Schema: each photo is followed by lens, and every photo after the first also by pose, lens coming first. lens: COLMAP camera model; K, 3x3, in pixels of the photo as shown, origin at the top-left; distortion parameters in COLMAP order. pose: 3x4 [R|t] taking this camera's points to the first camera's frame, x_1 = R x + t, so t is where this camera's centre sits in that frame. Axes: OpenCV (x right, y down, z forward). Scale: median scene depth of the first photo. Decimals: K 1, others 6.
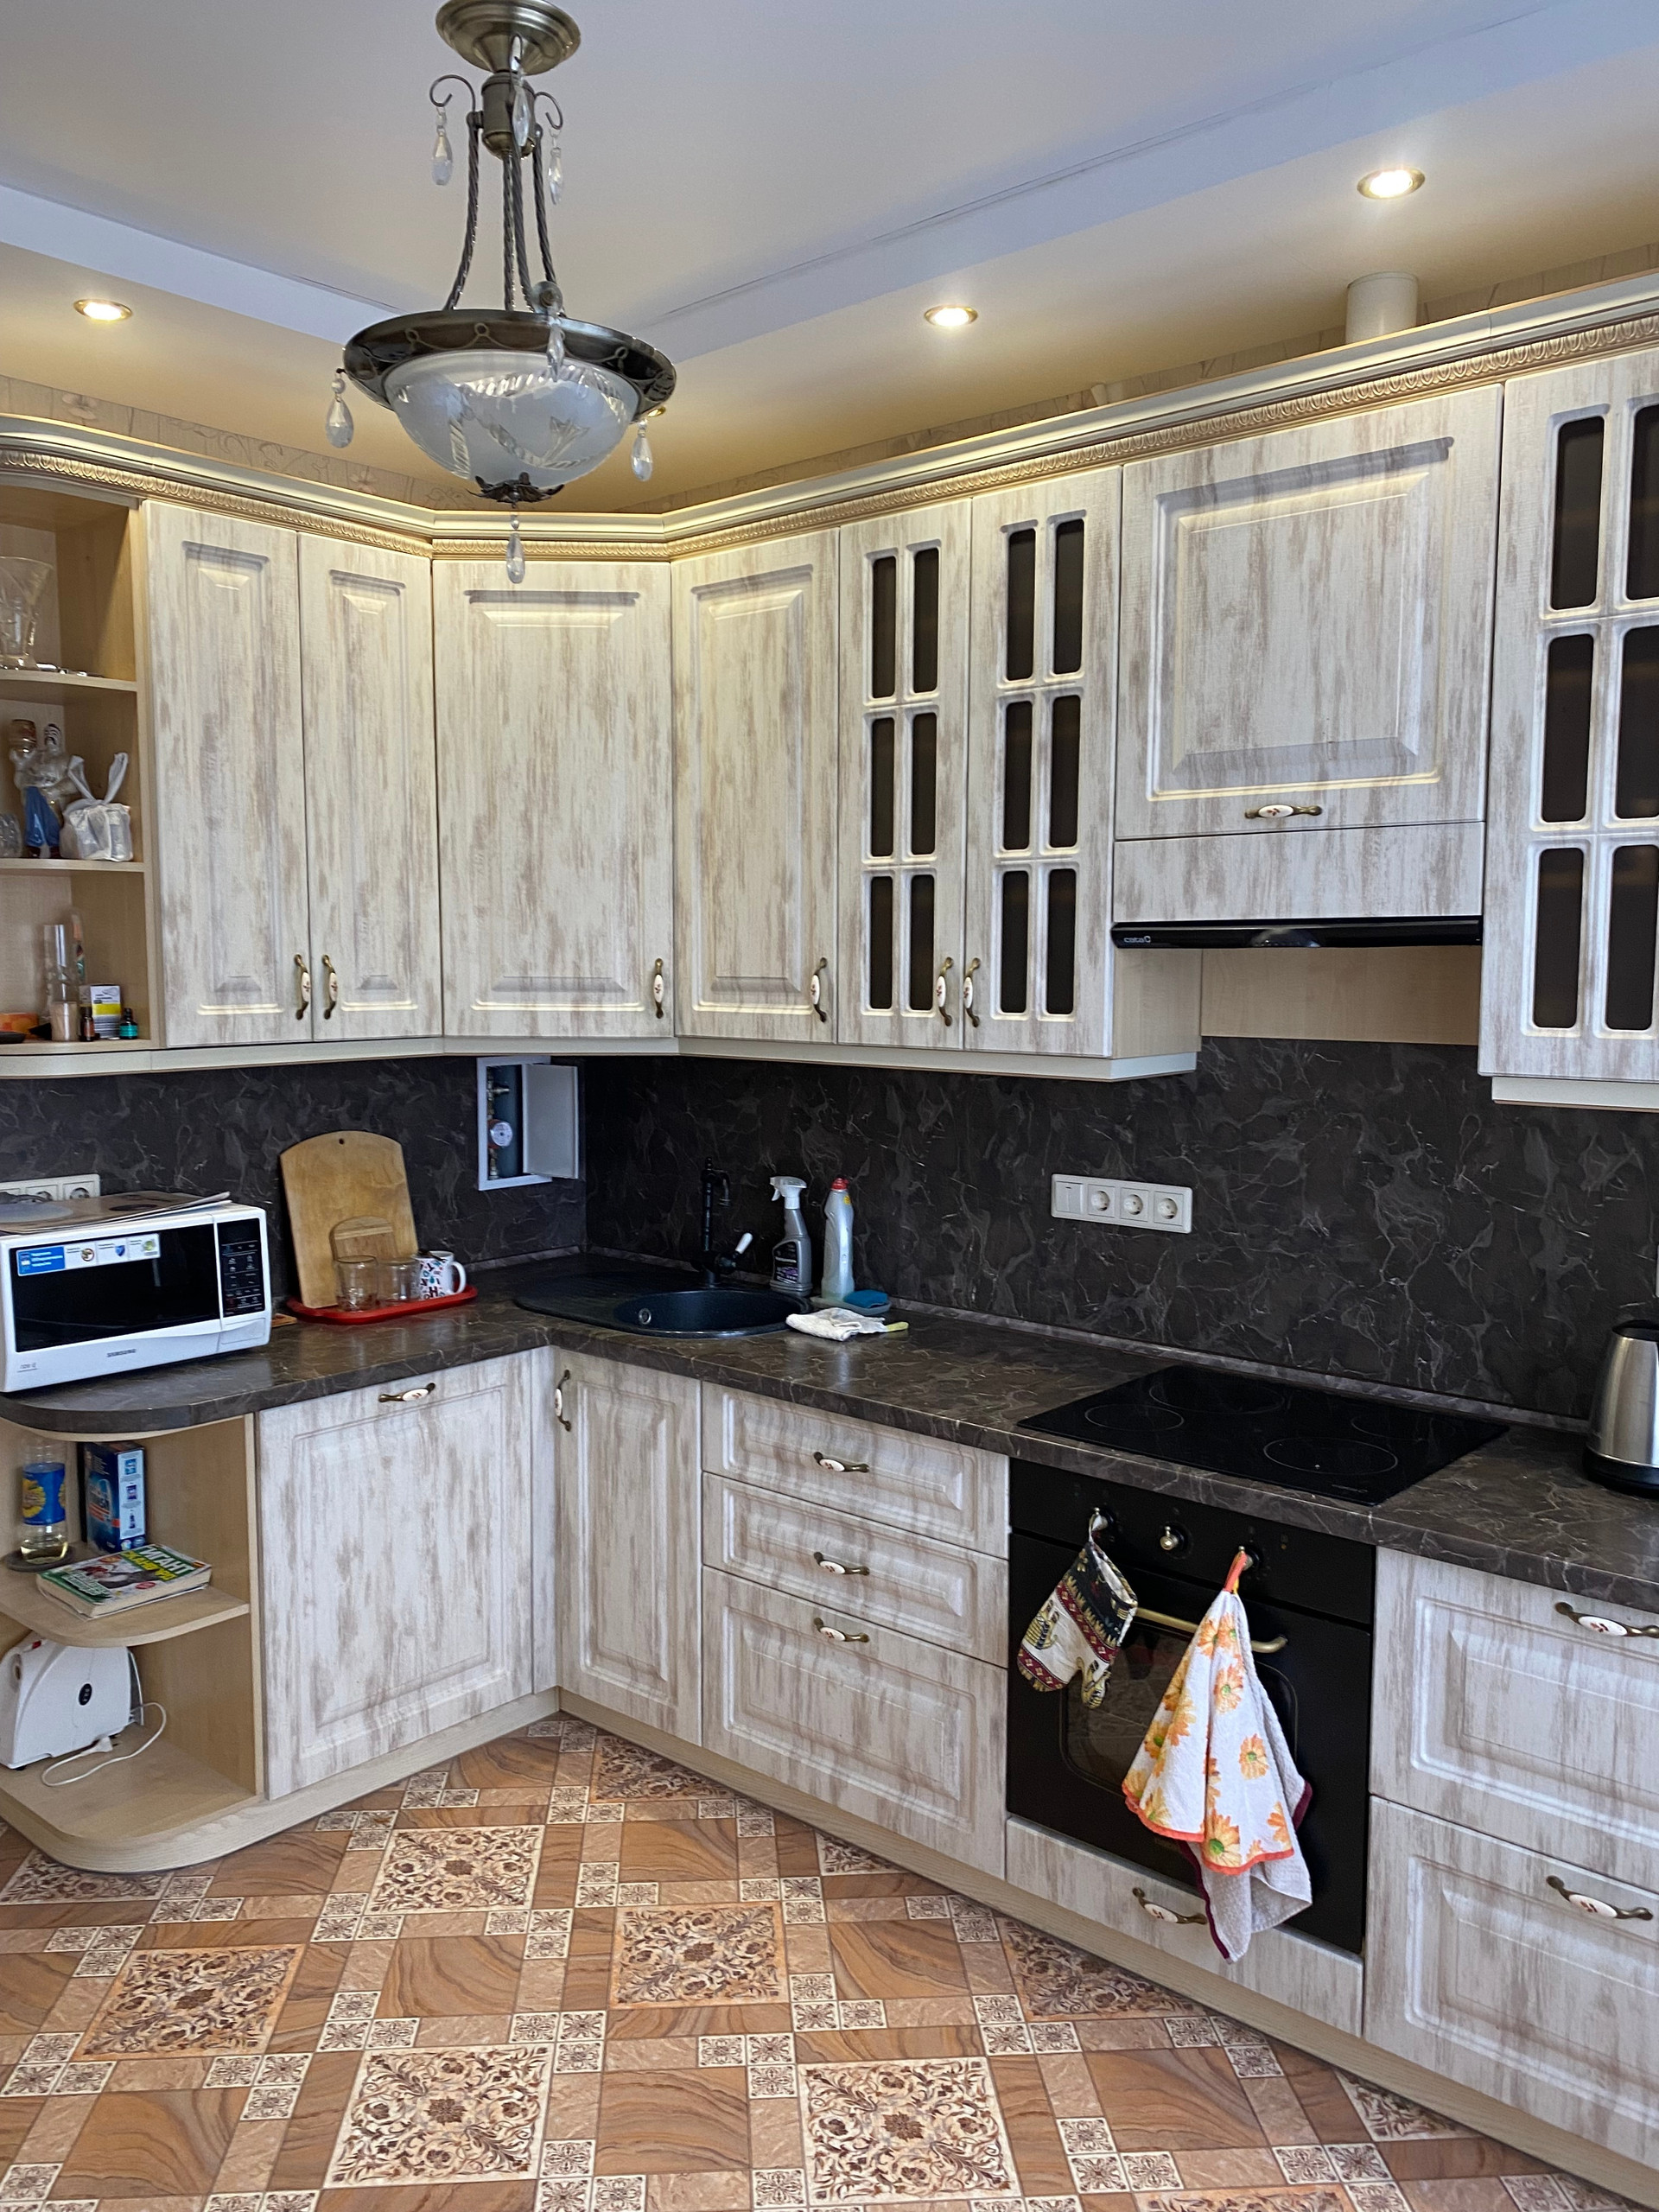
lens RADIAL K [[1694.2, 0, 833.6], [0, 1694.2, 1120.9], [0, 0, 1]] dist [0.005592, -0.002963]
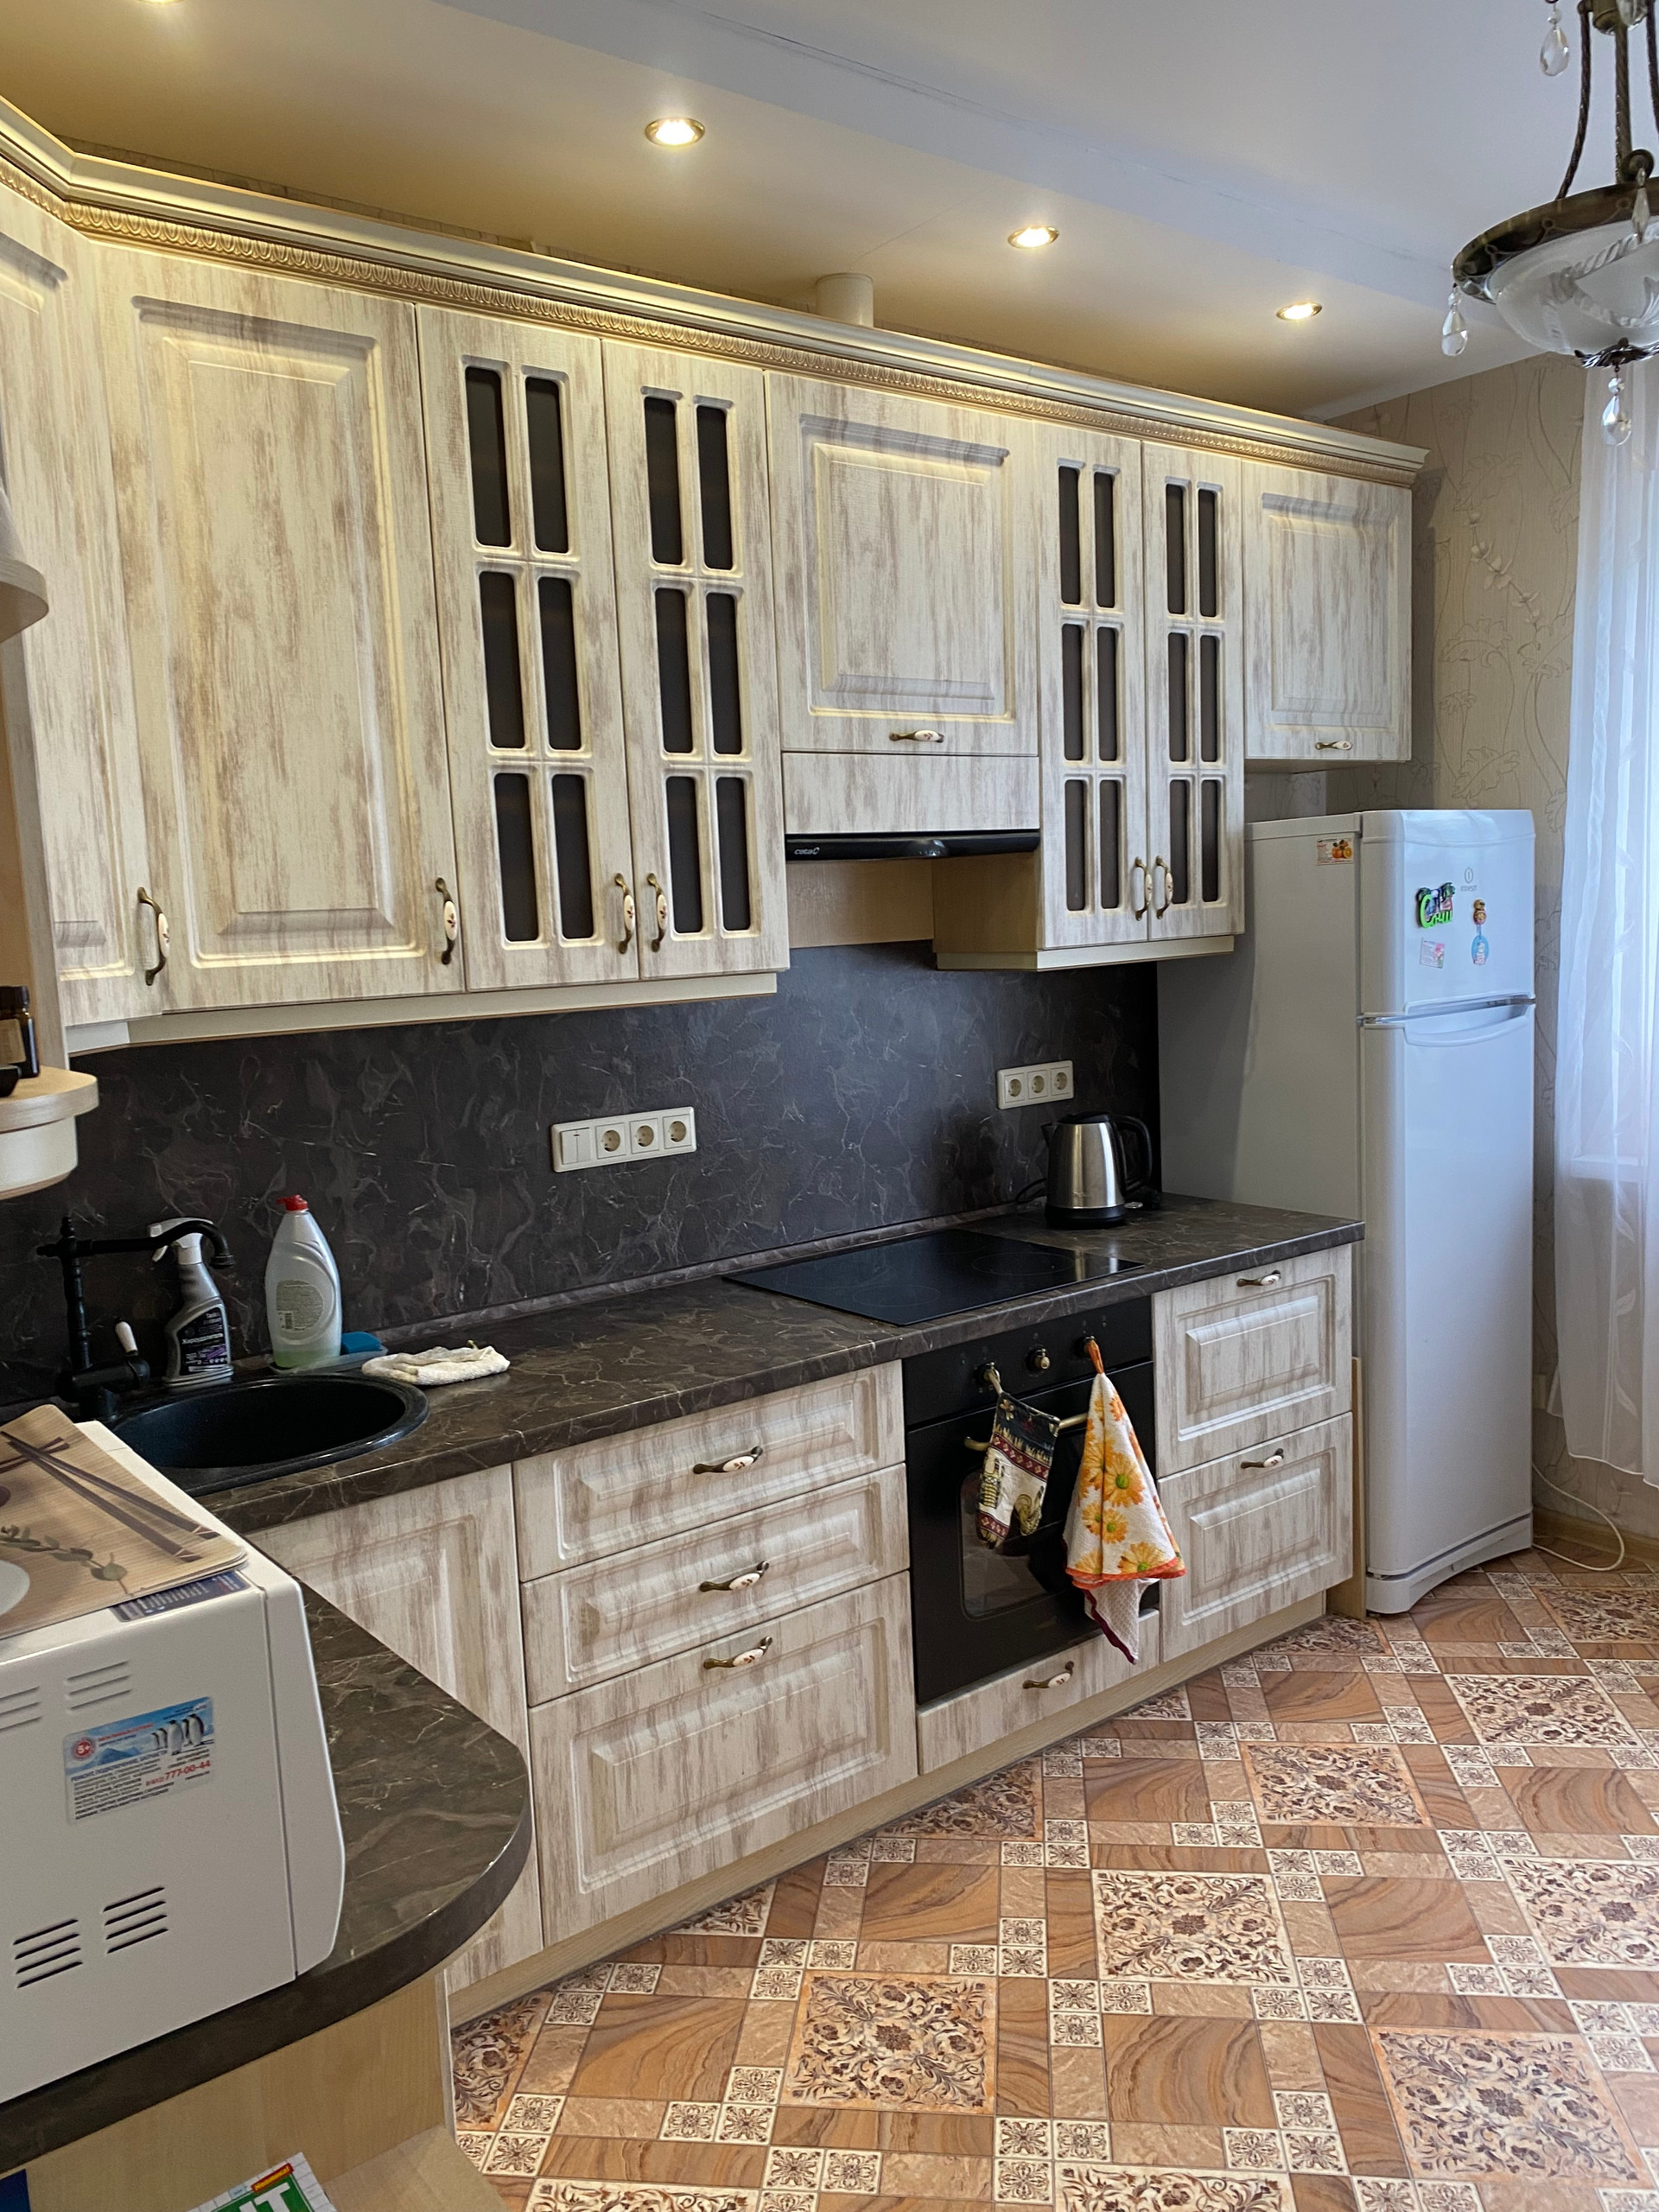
lens RADIAL K [[1719.0, 0, 833.5], [0, 1719.0, 1141.3], [0, 0, 1]] dist [0.074863, -0.202782]
pose [[0.170300, -0.142625, 0.975016, -0.830520], [0.140637, 0.982858, 0.119208, -0.054071], [-0.975305, 0.116822, 0.187439, 0.780348]]
